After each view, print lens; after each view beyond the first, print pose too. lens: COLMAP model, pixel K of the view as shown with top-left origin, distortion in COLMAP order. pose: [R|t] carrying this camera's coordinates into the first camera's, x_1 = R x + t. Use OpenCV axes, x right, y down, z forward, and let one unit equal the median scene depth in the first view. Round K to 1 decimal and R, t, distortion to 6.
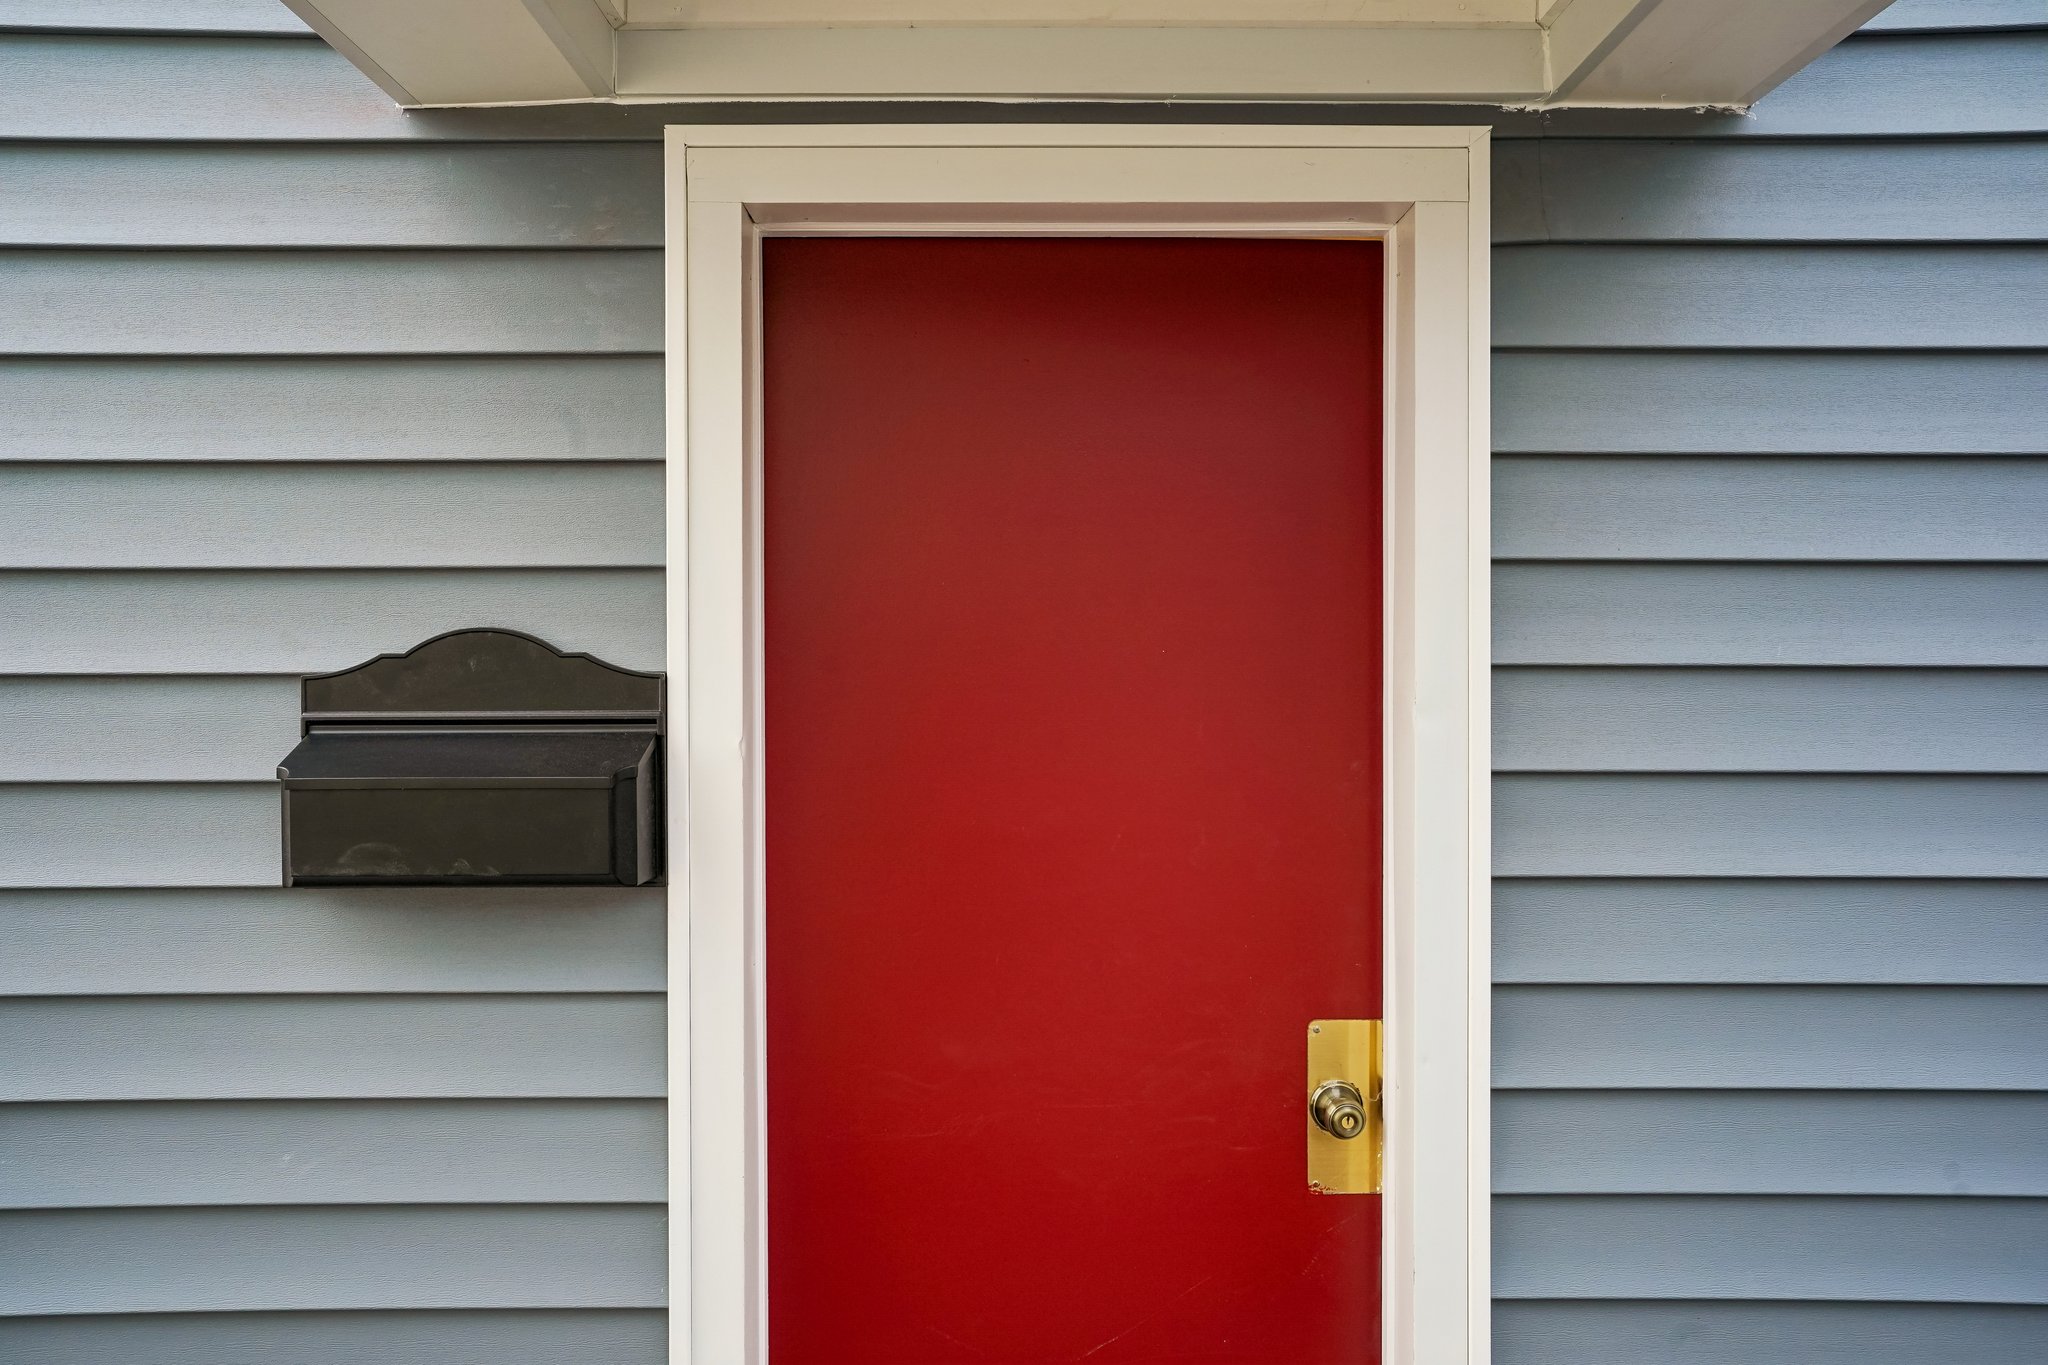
lens RADIAL K [[1345.7, 0, 1013.8], [0, 1345.7, 688.2], [0, 0, 1]] dist [-0.025885, 0.037824]
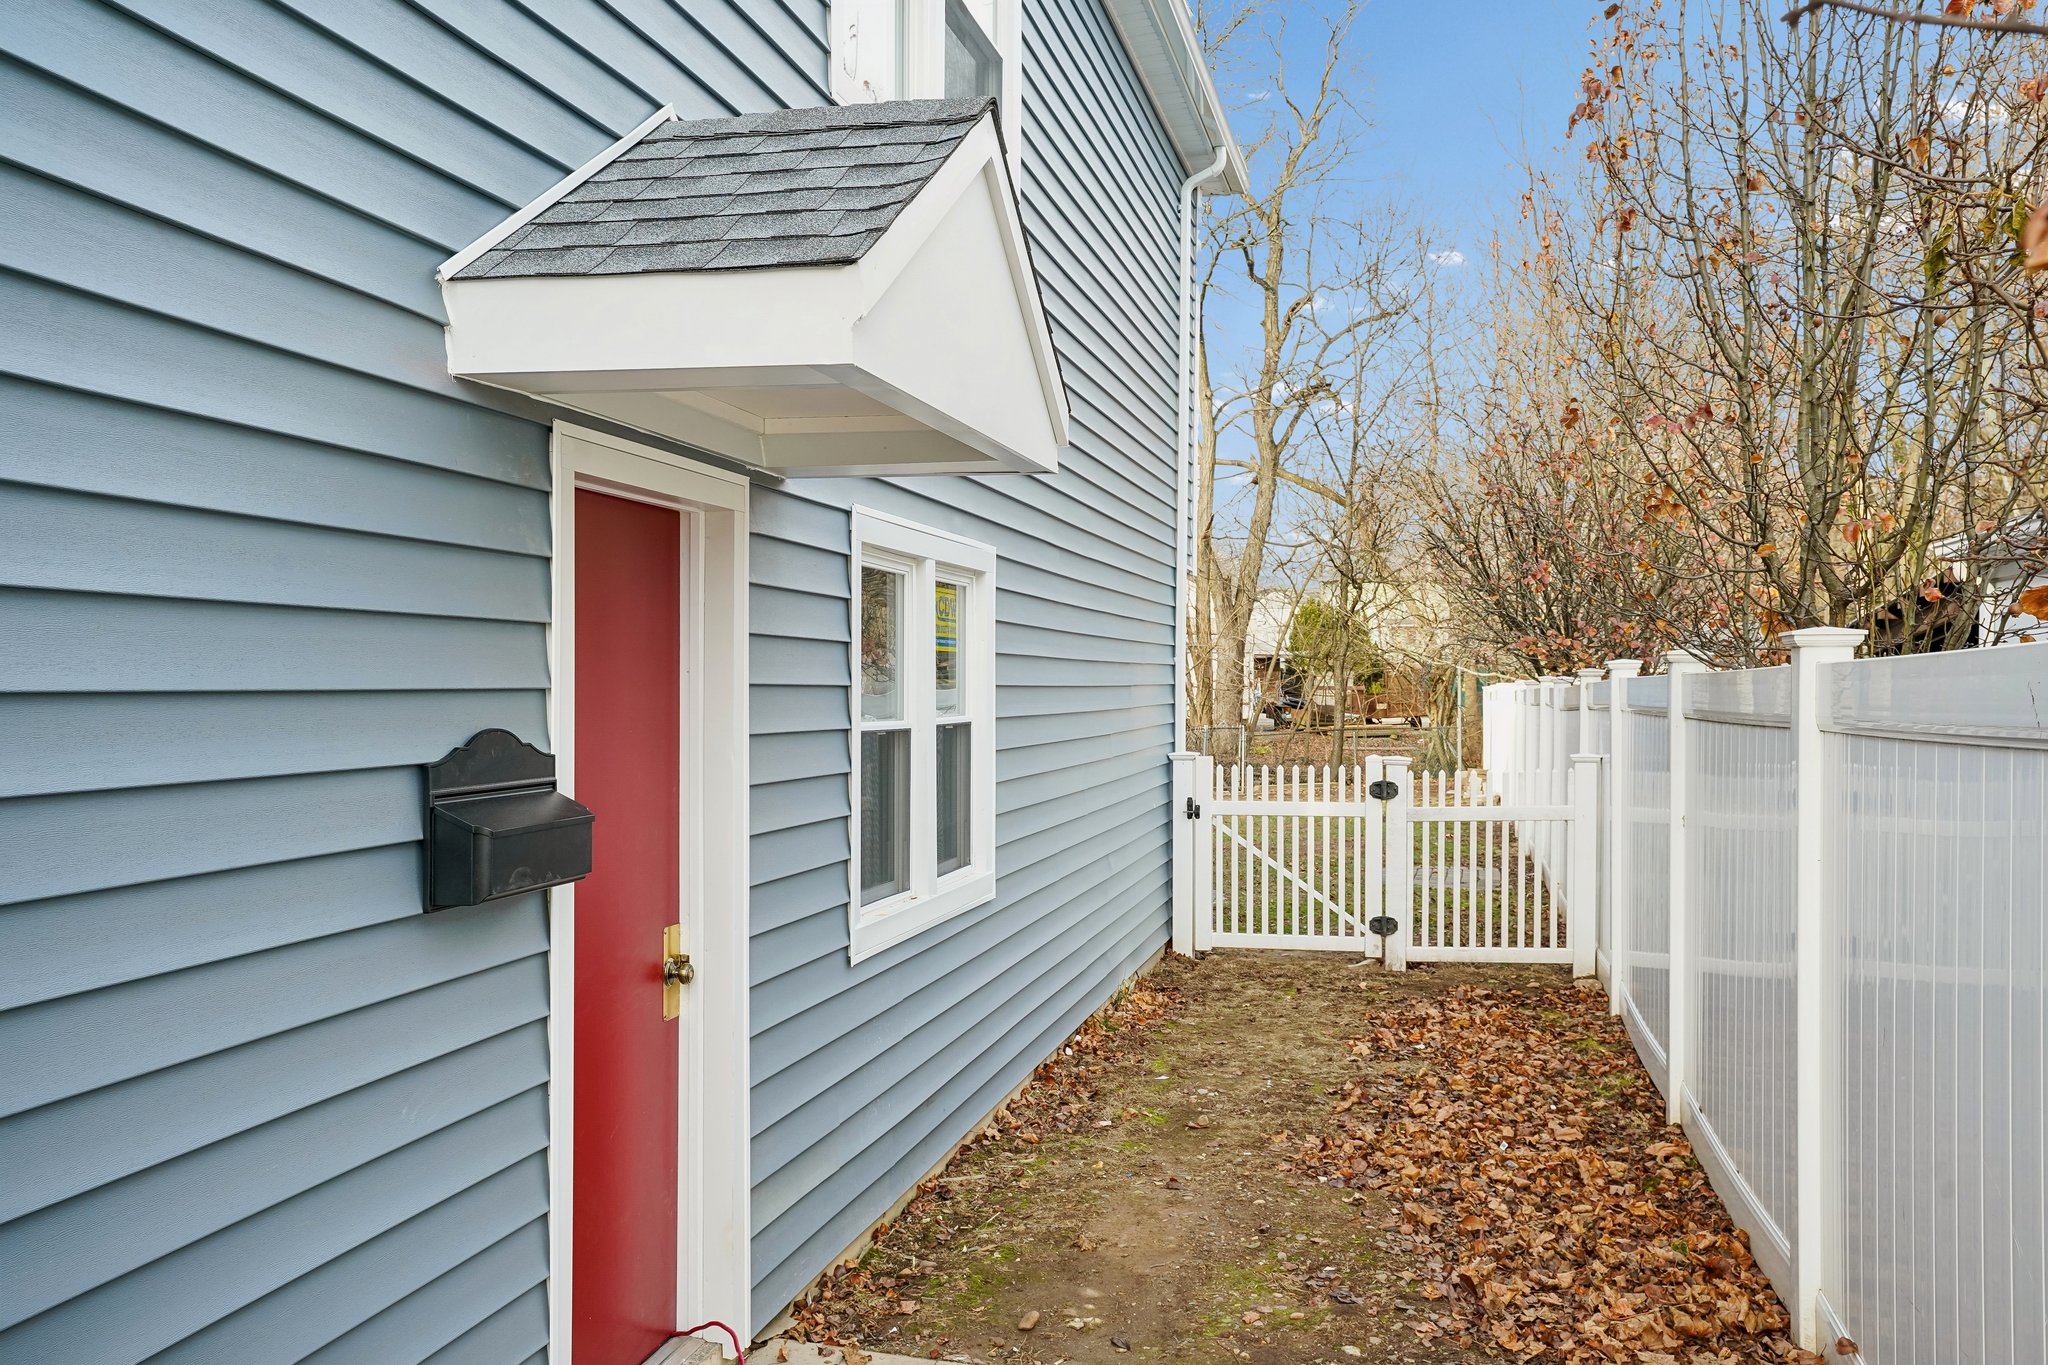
lens RADIAL K [[1781.4, 0, 1024.0], [0, 1781.4, 682.5], [0, 0, 1]] dist [0.000280, -0.000022]
pose [[0.236953, 0.001816, 0.971519, -2.218483], [0.004112, 0.999987, -0.002872, -0.089116], [-0.971512, 0.004675, 0.236943, -0.070352]]
